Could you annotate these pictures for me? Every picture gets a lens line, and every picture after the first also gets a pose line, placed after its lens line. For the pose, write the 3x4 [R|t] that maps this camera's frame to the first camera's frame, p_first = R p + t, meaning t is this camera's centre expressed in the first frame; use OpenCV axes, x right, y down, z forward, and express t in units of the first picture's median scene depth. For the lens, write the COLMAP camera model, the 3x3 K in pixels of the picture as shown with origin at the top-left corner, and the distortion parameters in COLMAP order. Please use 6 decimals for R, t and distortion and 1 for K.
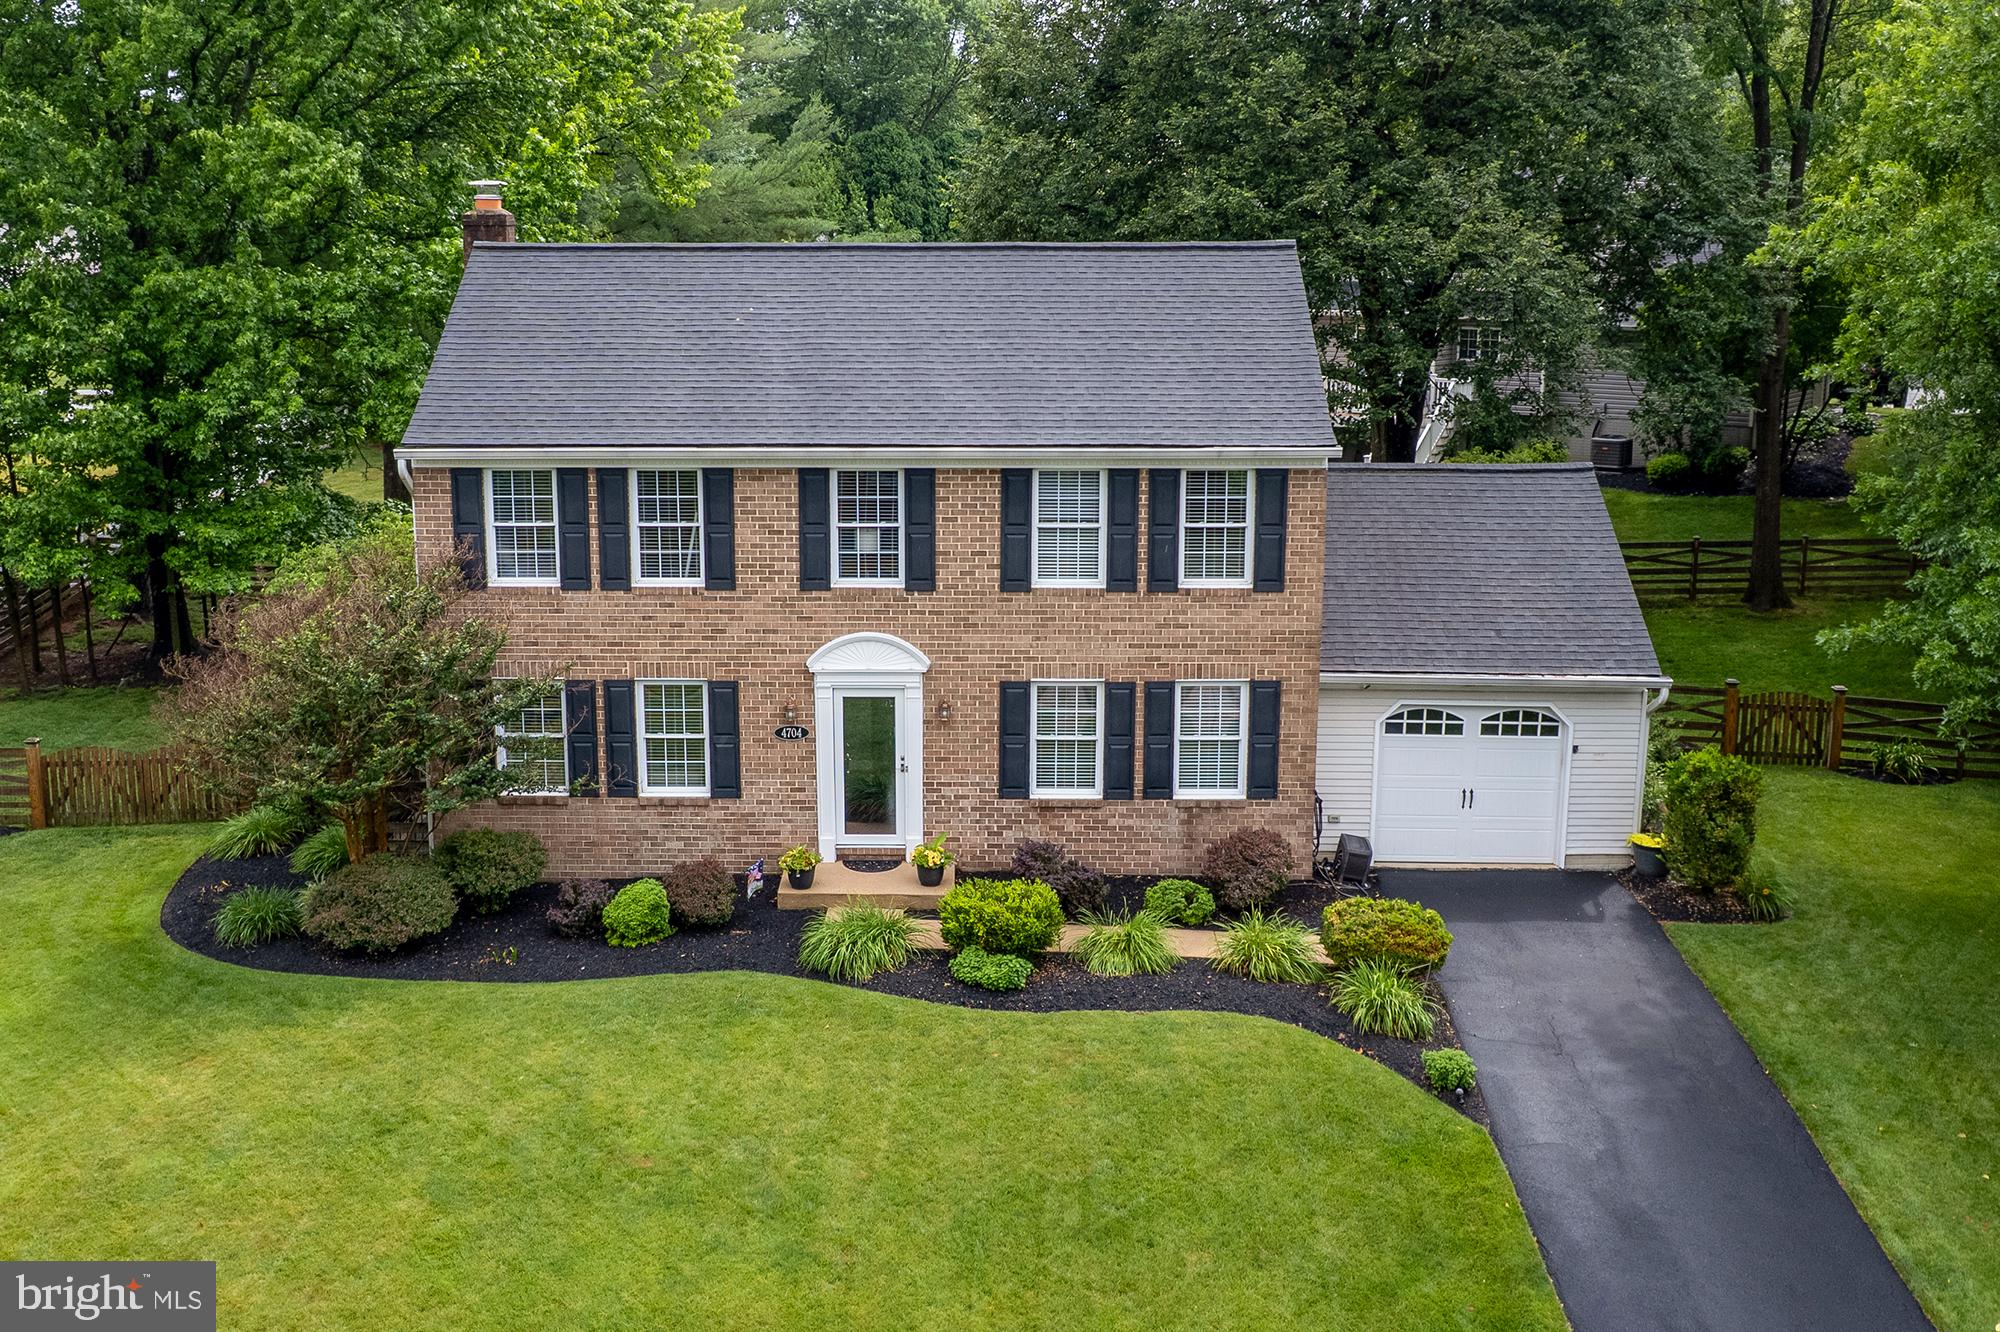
lens RADIAL K [[2099.3, 0, 940.2], [0, 2099.3, 675.8], [0, 0, 1]] dist [-0.080975, 0.132635]
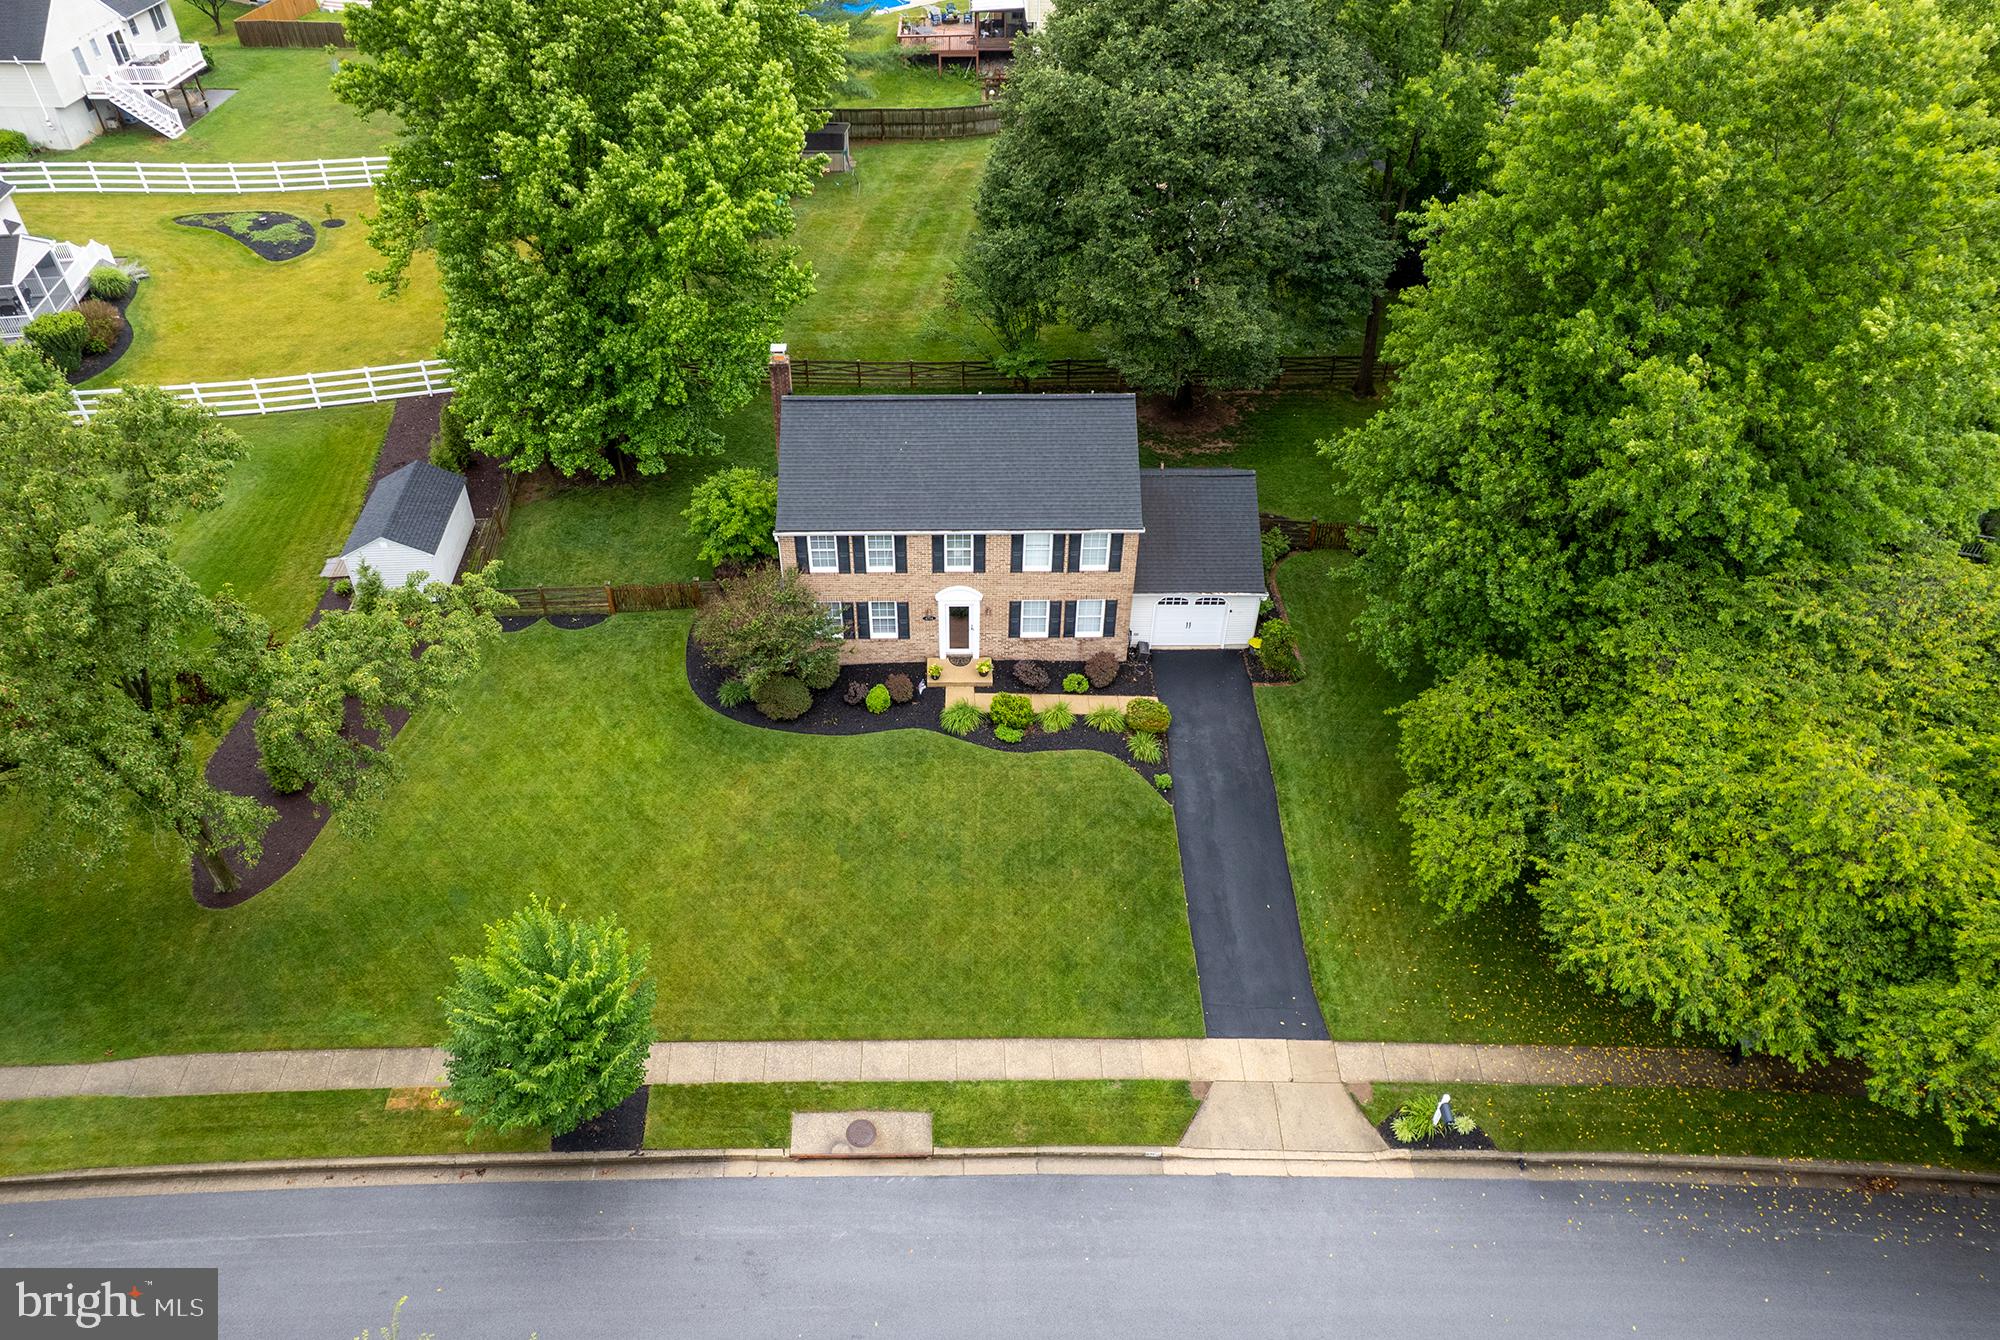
lens RADIAL K [[1331.7, 0, 948.5], [0, 1331.7, 700.2], [0, 0, 1]] dist [-0.078728, 0.065602]
pose [[0.999668, -0.019940, 0.016313, -0.076574], [0.009568, 0.875270, 0.483540, -0.686470], [-0.023920, -0.483224, 0.875170, -0.497624]]
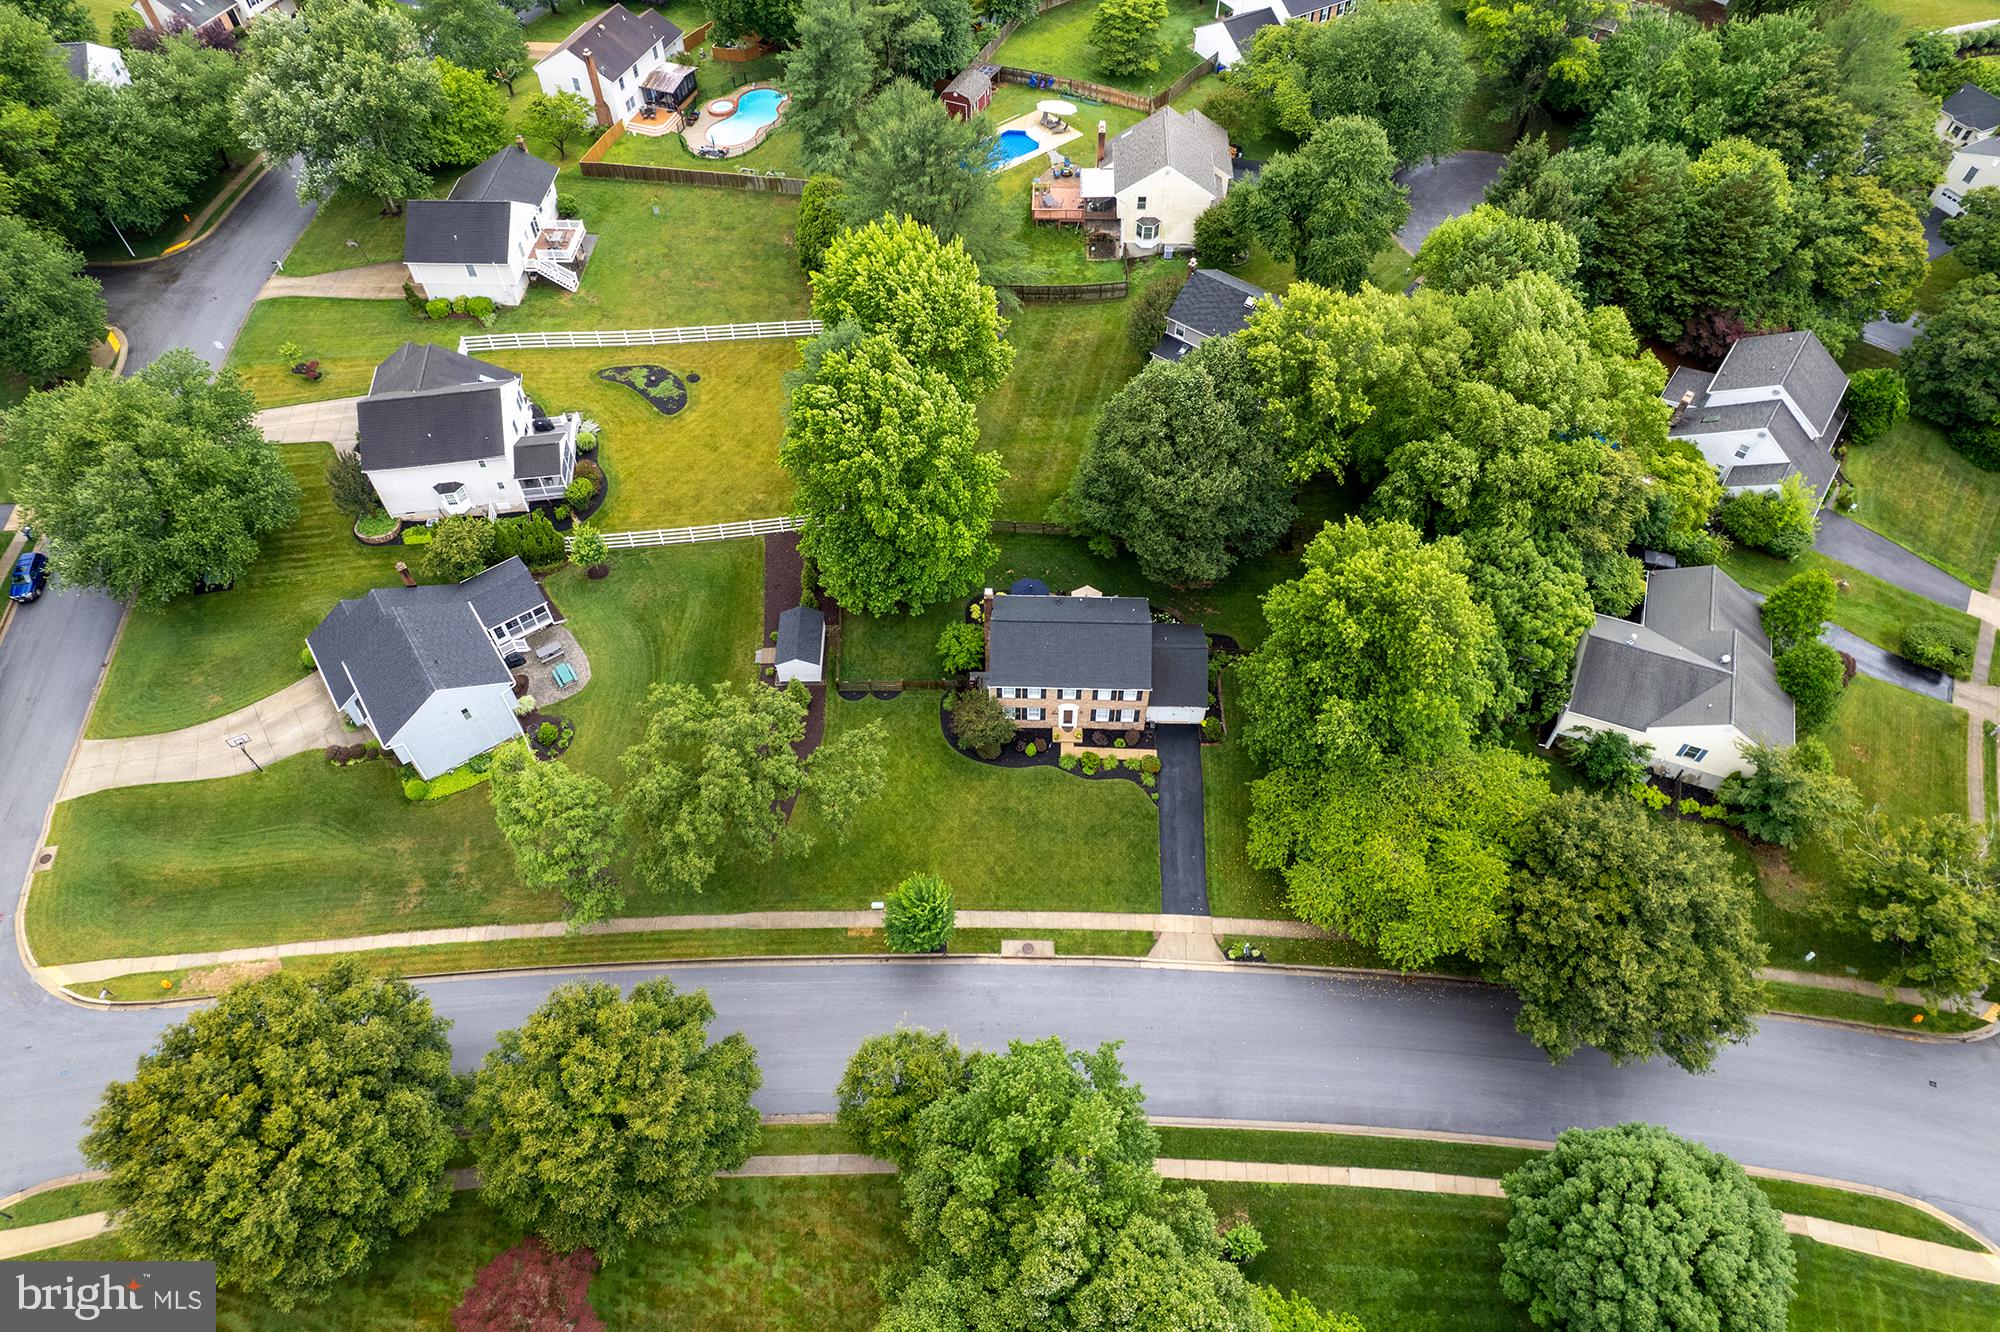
lens RADIAL K [[1277.3, 0, 996.4], [0, 1277.3, 657.2], [0, 0, 1]] dist [-0.074678, 0.061887]
pose [[0.999927, 0.002211, -0.011880, -0.190548], [0.006044, 0.759811, 0.650116, -2.381500], [0.010464, -0.650140, 0.759742, -1.568928]]
